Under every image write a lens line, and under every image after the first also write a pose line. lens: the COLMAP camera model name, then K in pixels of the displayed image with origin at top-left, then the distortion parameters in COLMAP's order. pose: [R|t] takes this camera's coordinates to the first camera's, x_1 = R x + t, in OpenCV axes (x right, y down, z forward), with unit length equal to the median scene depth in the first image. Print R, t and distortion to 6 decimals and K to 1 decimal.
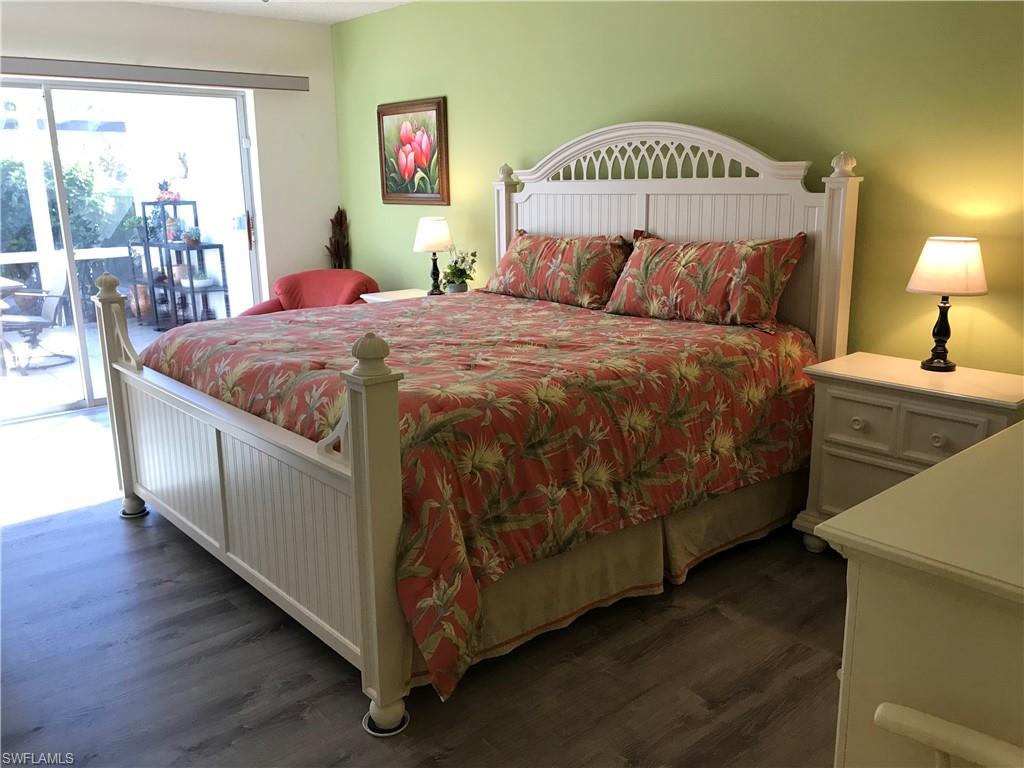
lens RADIAL K [[844.2, 0, 511.6], [0, 844.2, 382.2], [0, 0, 1]] dist [0.042165, -0.049079]
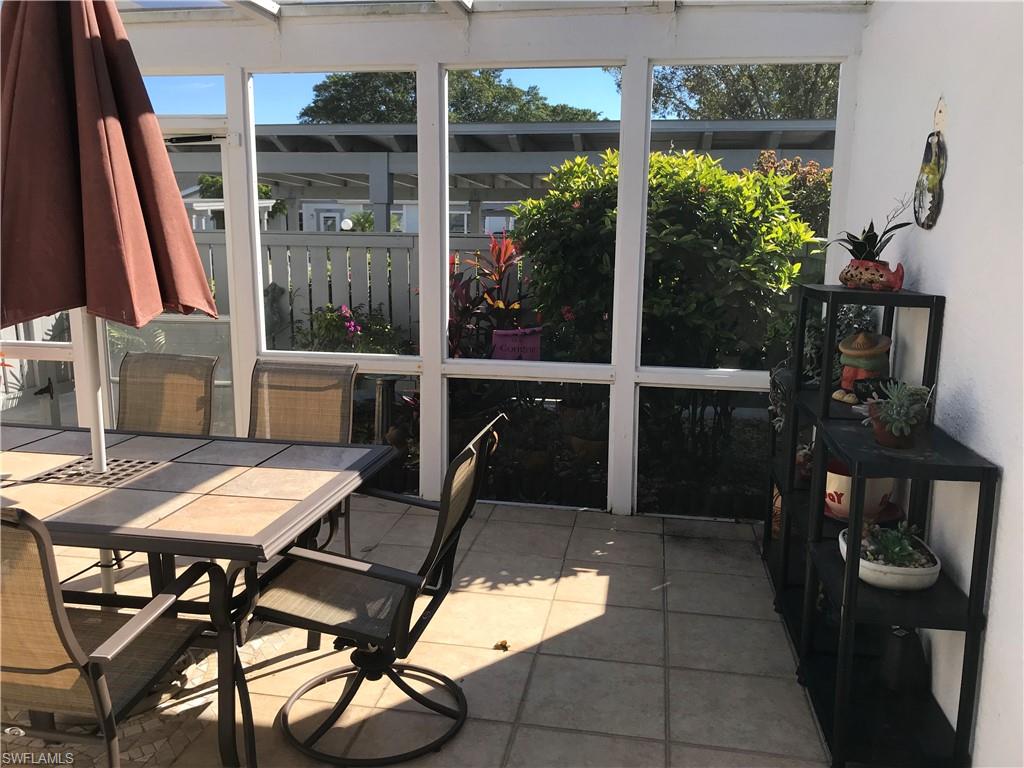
lens RADIAL K [[844.2, 0, 506.6], [0, 844.2, 375.0], [0, 0, 1]] dist [0.042165, -0.049079]
pose [[0.624692, 0.153780, -0.765579, -0.213759], [-0.198797, 0.979432, 0.034524, -0.152291], [0.755142, 0.130628, 0.642415, 0.633561]]
